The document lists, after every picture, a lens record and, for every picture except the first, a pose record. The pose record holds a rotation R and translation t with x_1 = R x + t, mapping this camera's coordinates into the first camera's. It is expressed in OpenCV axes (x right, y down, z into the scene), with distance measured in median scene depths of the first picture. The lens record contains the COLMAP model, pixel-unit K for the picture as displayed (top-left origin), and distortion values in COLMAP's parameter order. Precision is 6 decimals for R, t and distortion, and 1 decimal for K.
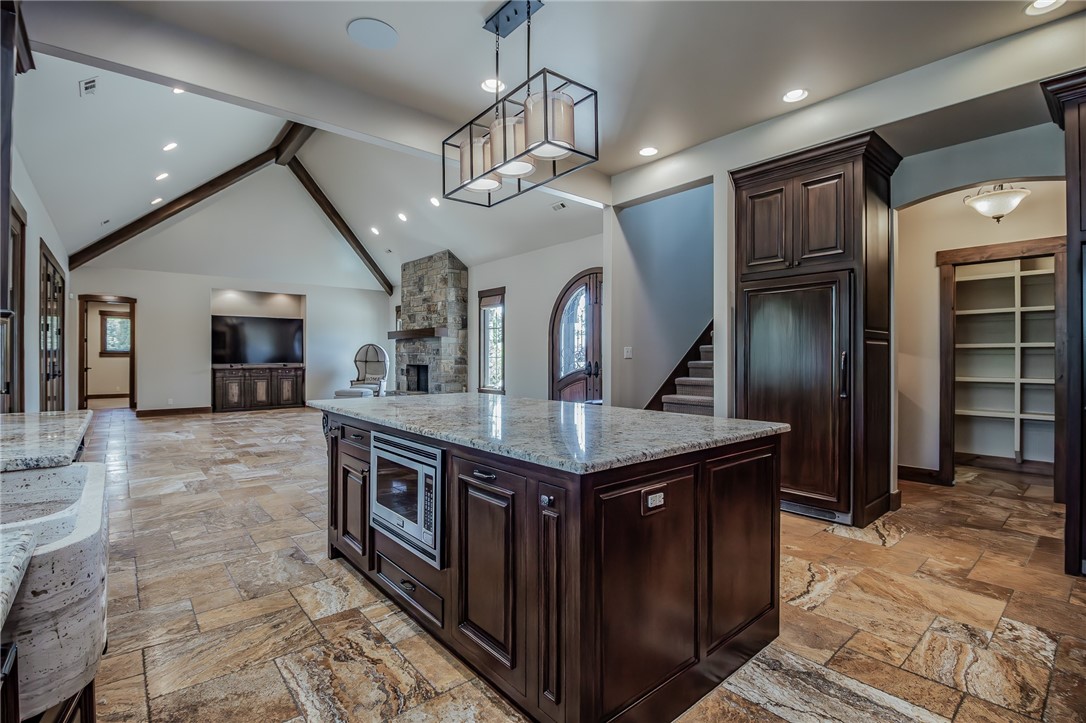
lens RADIAL K [[515.1, 0, 542.5], [0, 515.1, 356.7], [0, 0, 1]] dist [-0.018357, -0.000816]
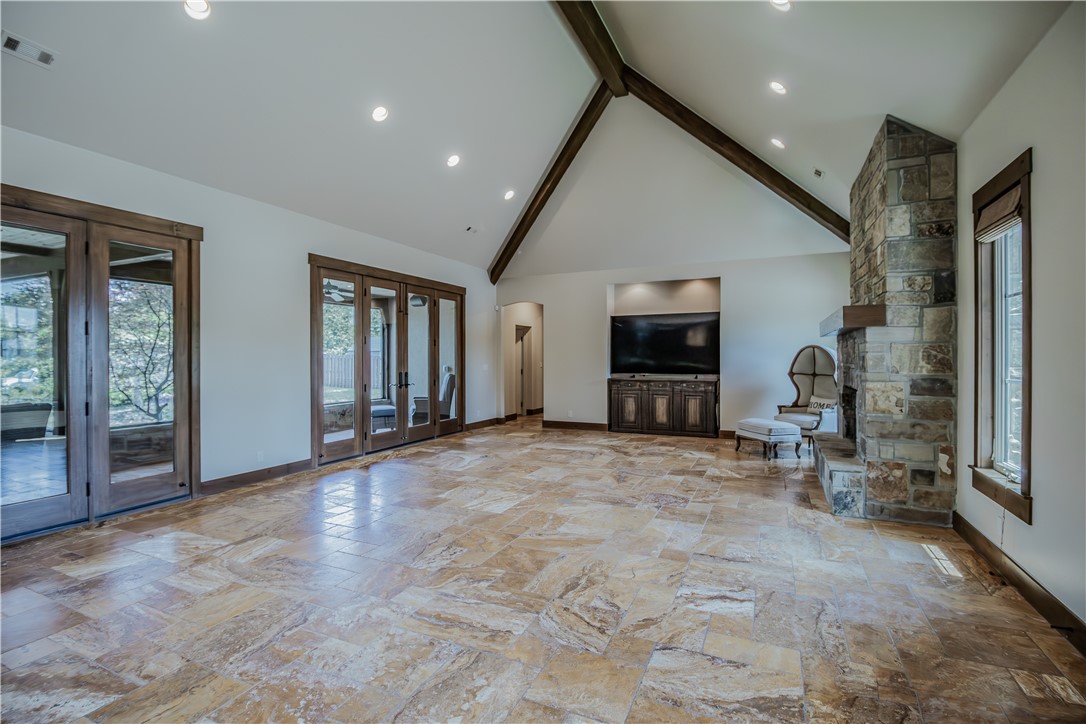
lens RADIAL K [[504.1, 0, 534.1], [0, 504.1, 356.9], [0, 0, 1]] dist [-0.000436, -0.000614]
pose [[0.417126, -0.000523, -0.908849, 0.220362], [0.001992, 0.999998, 0.000339, -0.051309], [0.908847, -0.001952, 0.417126, 1.942755]]
